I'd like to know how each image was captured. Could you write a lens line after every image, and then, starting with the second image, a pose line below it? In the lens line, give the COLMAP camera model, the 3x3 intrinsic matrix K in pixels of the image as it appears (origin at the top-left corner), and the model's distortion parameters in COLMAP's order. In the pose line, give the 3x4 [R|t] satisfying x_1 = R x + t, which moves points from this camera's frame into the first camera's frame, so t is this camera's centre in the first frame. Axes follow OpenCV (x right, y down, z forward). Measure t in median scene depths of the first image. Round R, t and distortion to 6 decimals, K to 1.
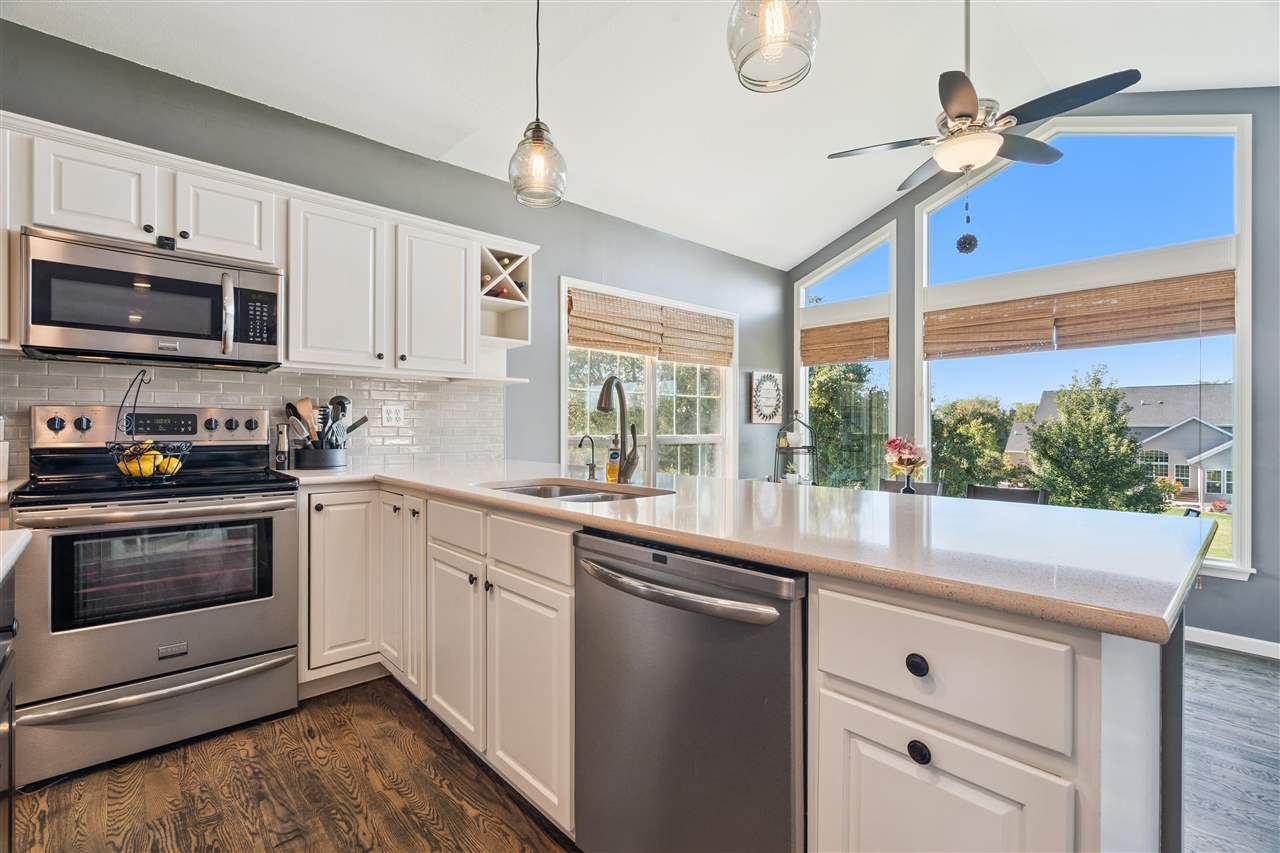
lens RADIAL K [[579.4, 0, 640.3], [0, 579.4, 424.8], [0, 0, 1]] dist [0.001858, 0.000422]
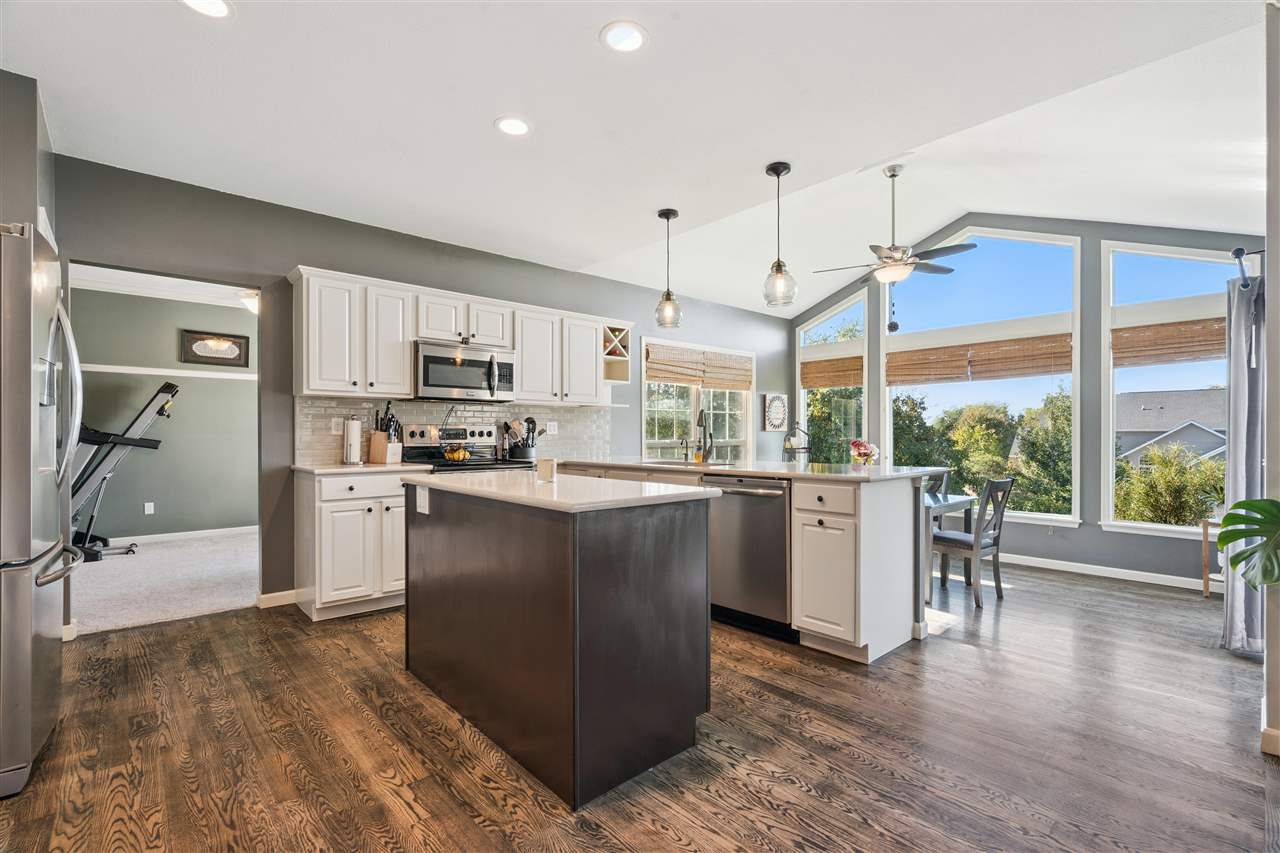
lens RADIAL K [[579.4, 0, 642.0], [0, 579.4, 435.8], [0, 0, 1]] dist [0.001858, 0.000422]
pose [[0.999932, -0.005324, -0.010360, -0.122035], [0.005391, 0.999965, 0.006431, -0.002469], [0.010325, -0.006486, 0.999926, -0.536229]]
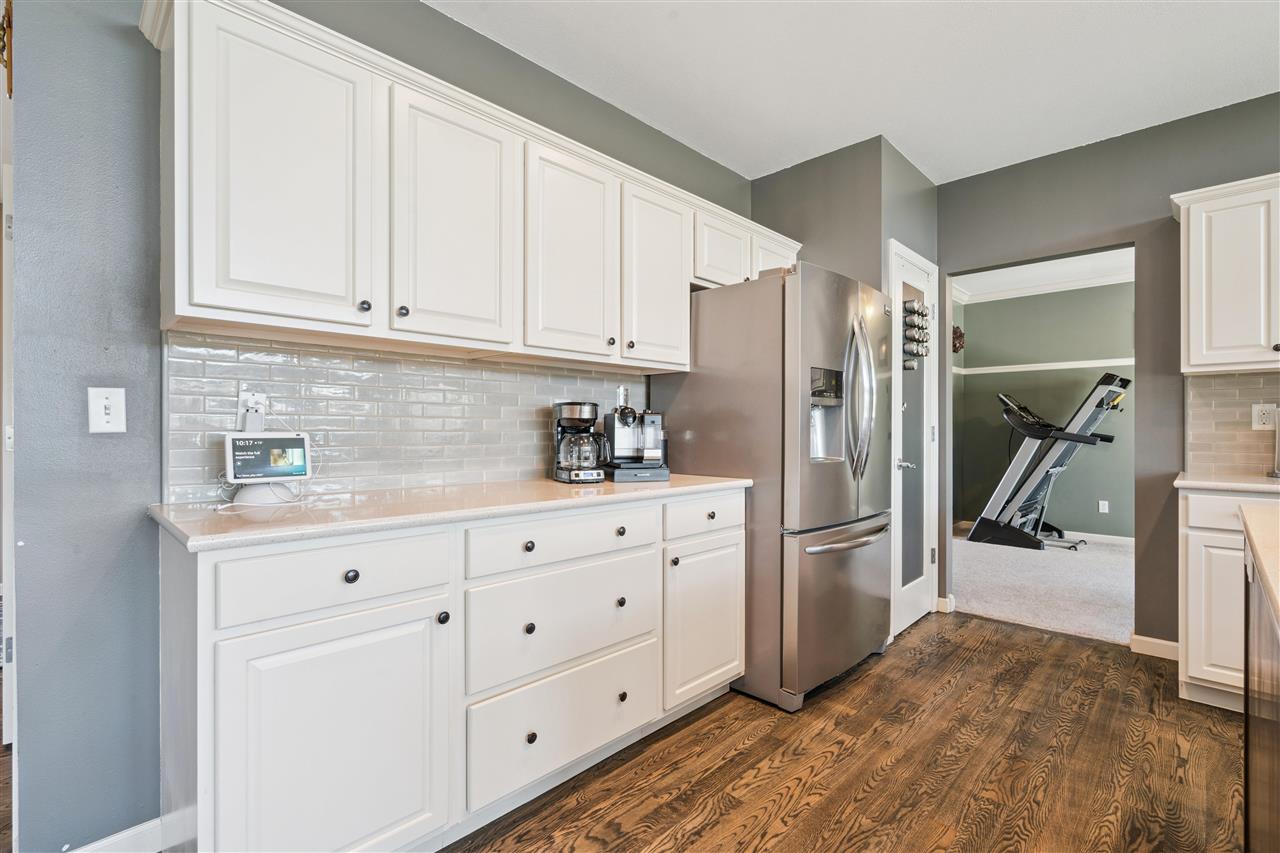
lens RADIAL K [[579.4, 0, 643.0], [0, 579.4, 430.3], [0, 0, 1]] dist [0.001858, 0.000422]
pose [[0.055681, -0.003359, -0.998443, -0.046832], [0.005330, 0.999981, -0.003067, -0.002221], [0.998434, -0.005151, 0.055698, -0.261652]]
